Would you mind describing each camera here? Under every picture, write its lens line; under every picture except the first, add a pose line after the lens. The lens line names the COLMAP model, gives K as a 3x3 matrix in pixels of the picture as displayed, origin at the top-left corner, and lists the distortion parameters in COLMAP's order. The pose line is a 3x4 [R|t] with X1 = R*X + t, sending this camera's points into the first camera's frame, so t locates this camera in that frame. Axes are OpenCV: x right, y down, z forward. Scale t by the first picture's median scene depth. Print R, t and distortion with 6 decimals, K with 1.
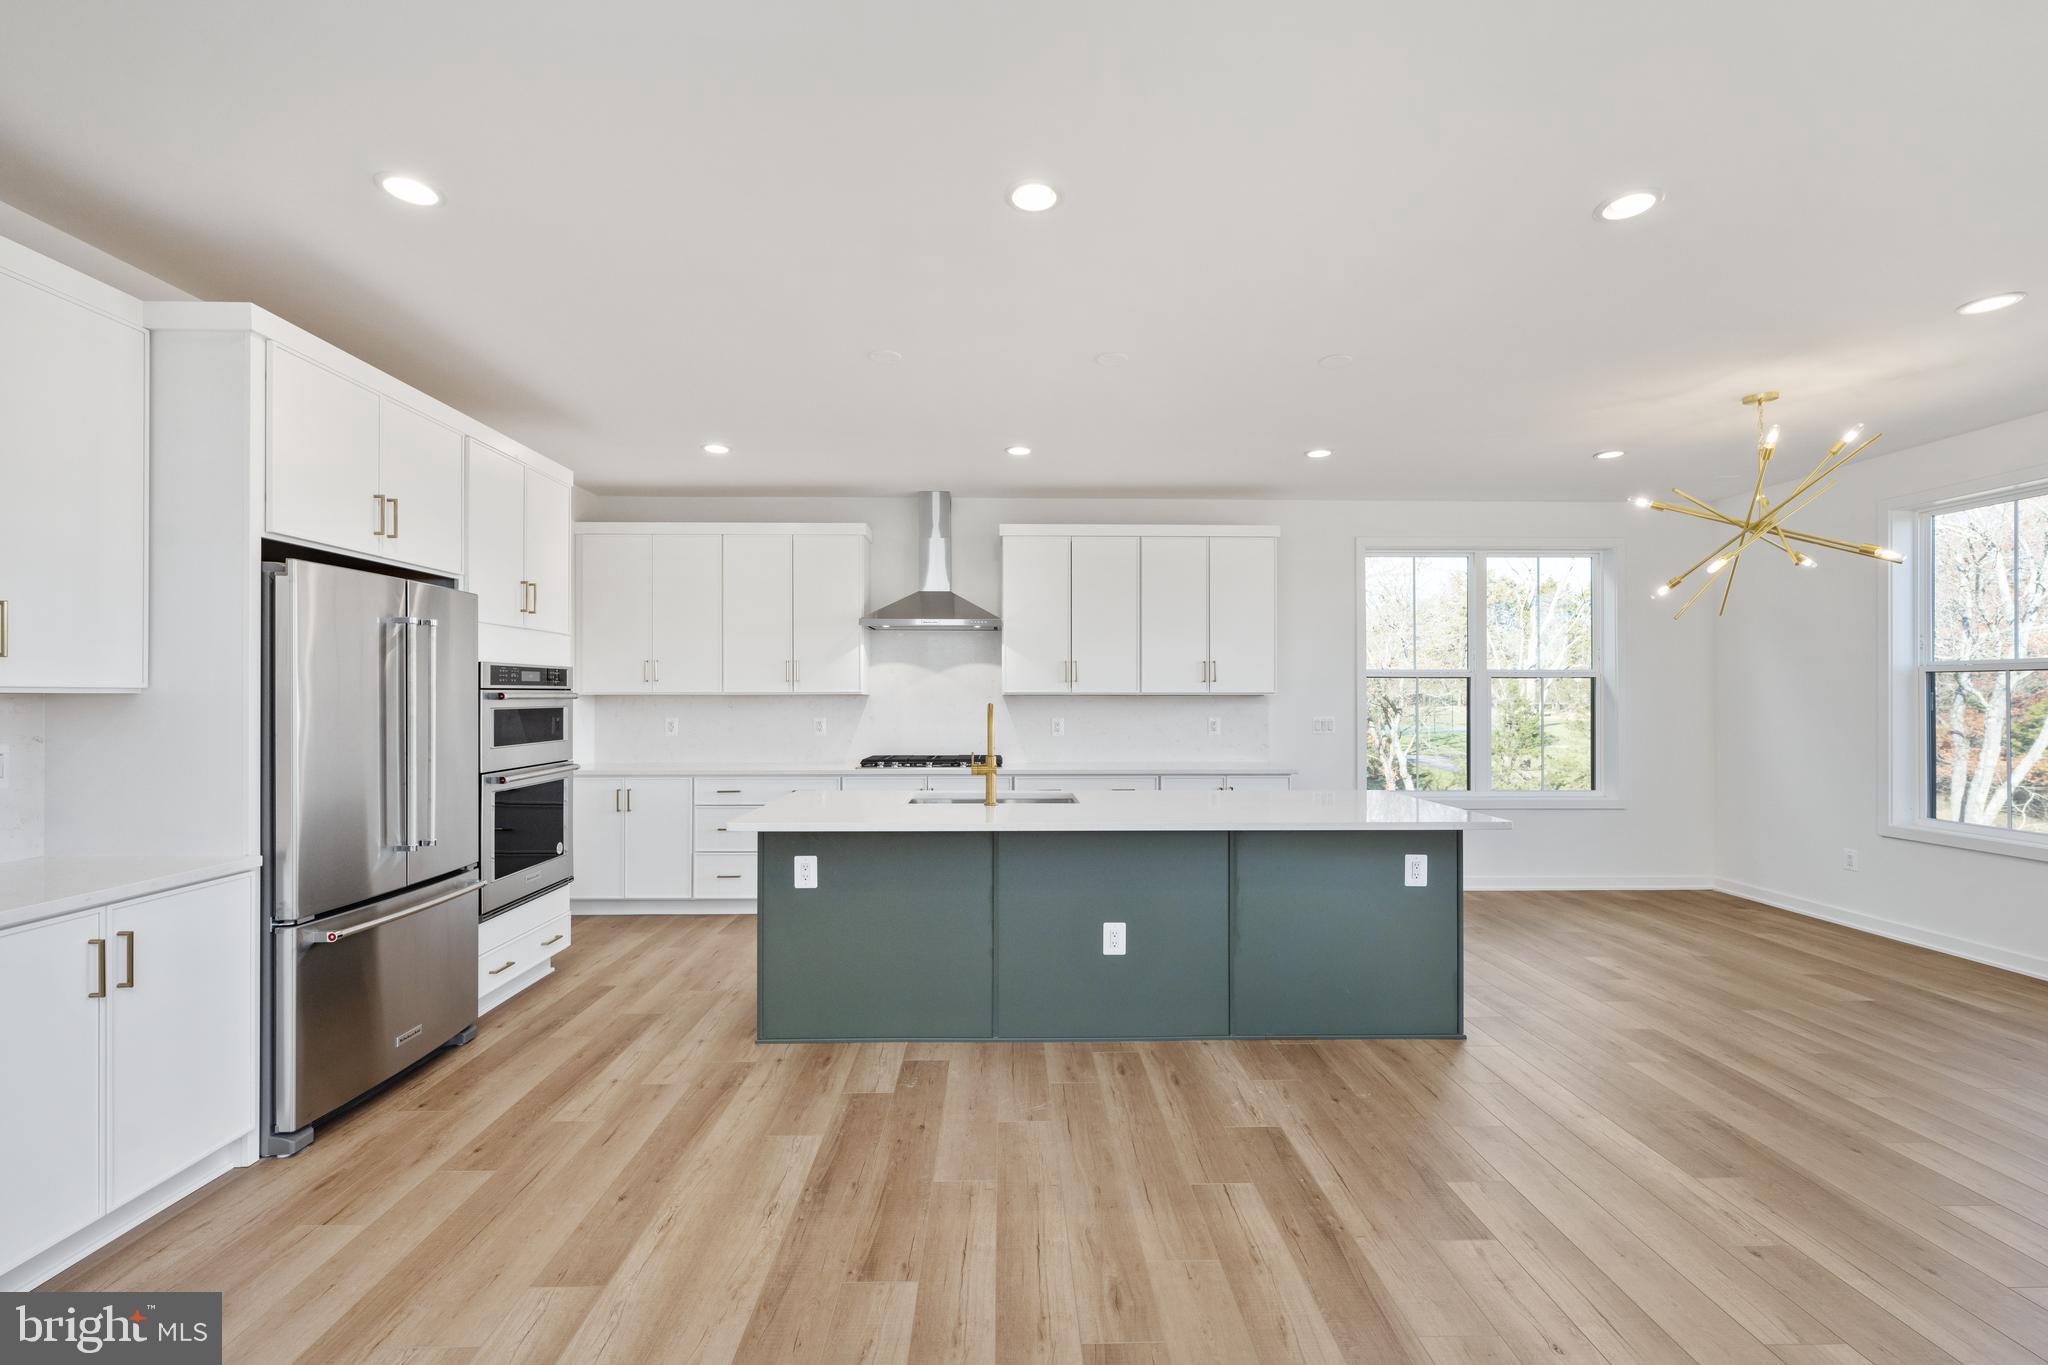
lens RADIAL K [[864.8, 0, 1025.4], [0, 864.8, 686.5], [0, 0, 1]] dist [0.001018, 0.000855]
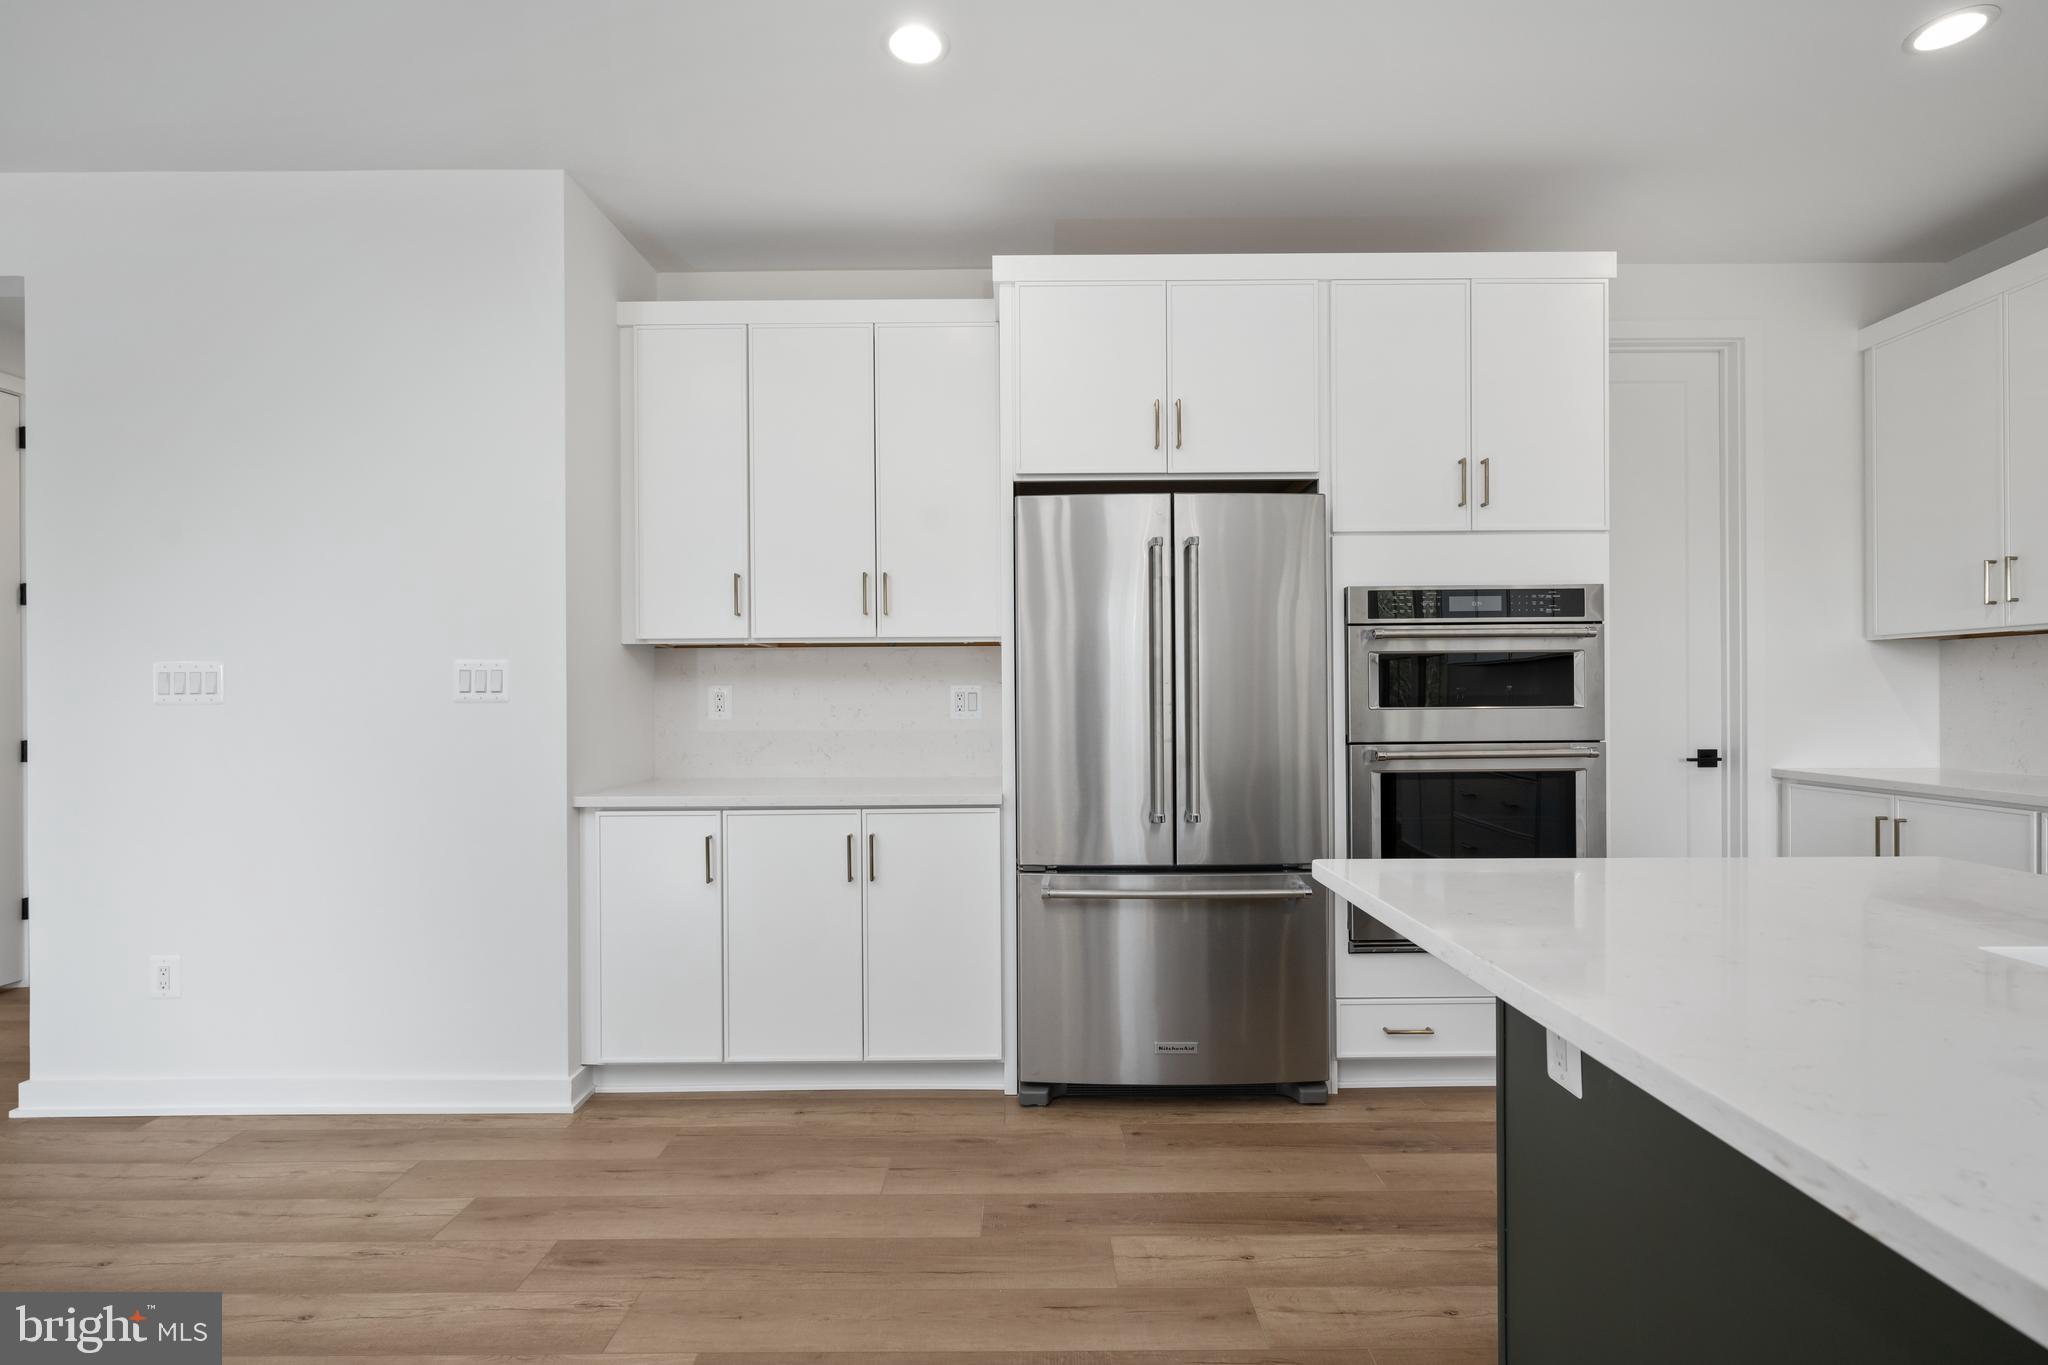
lens RADIAL K [[936.7, 0, 1023.6], [0, 936.7, 695.1], [0, 0, 1]] dist [0.000970, 0.000586]
pose [[-0.030766, -0.001192, -0.999526, 0.164710], [0.017260, 0.999850, -0.001723, 0.061910], [0.999378, -0.017304, -0.030741, 0.810091]]
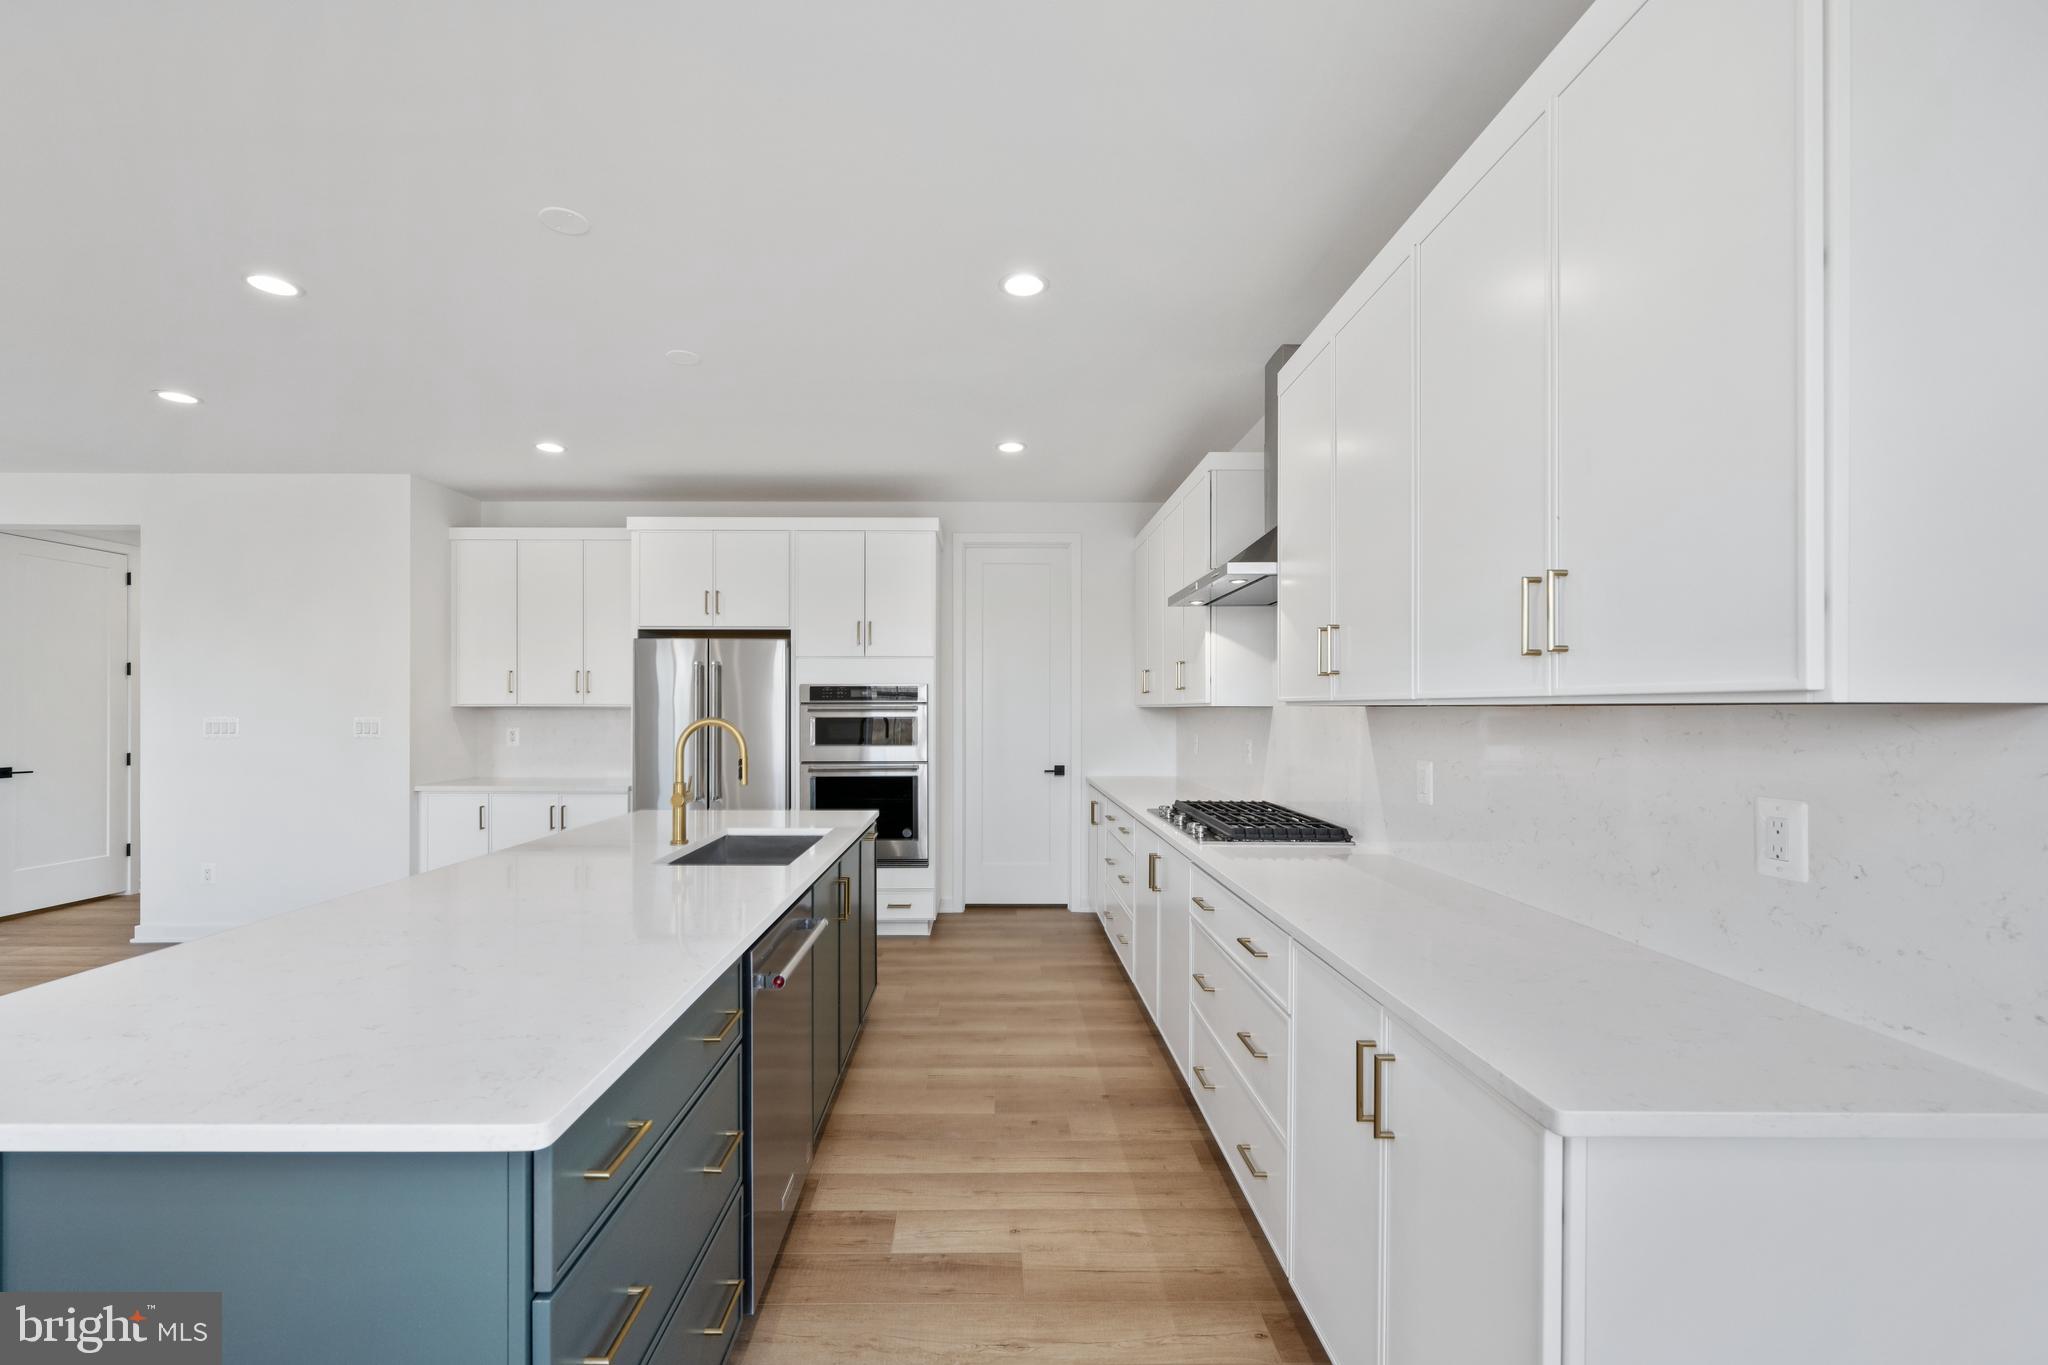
lens RADIAL K [[830.5, 0, 982.7], [0, 830.5, 711.2], [0, 0, 1]] dist [0.003988, 0.000141]
pose [[-0.030155, 0.000880, -0.999545, 0.797295], [0.009249, 0.999957, 0.000601, 0.018866], [0.999502, -0.009227, -0.030162, 1.444195]]
